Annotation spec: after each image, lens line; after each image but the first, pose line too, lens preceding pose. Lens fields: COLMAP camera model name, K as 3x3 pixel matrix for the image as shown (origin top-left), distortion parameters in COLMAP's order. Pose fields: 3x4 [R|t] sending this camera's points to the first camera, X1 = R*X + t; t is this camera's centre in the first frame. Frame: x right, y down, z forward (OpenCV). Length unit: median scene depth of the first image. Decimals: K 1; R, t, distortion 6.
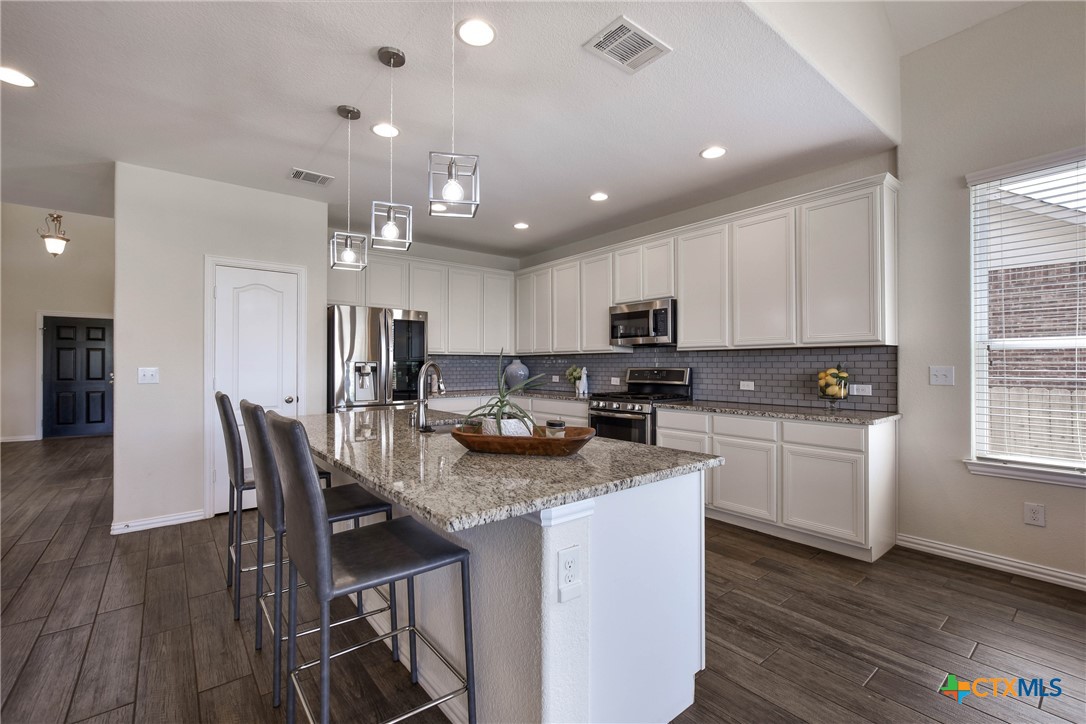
lens RADIAL K [[468.7, 0, 543.0], [0, 468.7, 362.0], [0, 0, 1]] dist [0.001375, 0.000250]
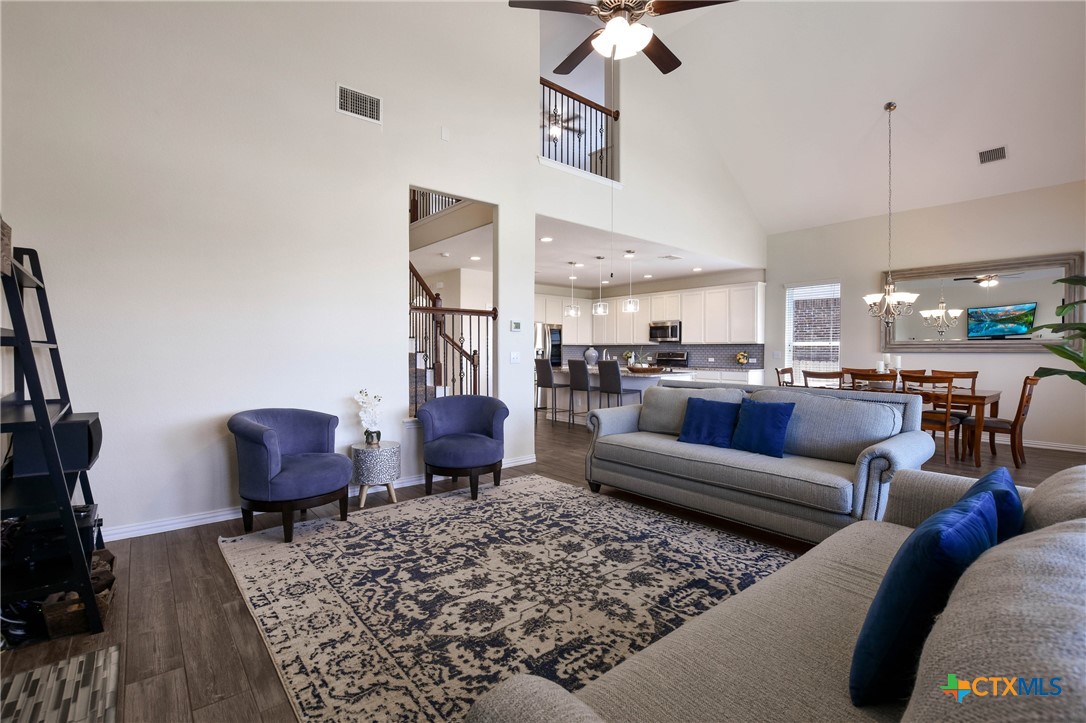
lens RADIAL K [[468.7, 0, 543.0], [0, 468.7, 361.5], [0, 0, 1]] dist [0.001375, 0.000250]
pose [[0.998797, 0.008092, 0.048360, -0.487584], [-0.009364, 0.999615, 0.026128, 0.005091], [-0.048130, -0.026549, 0.998488, -1.225825]]
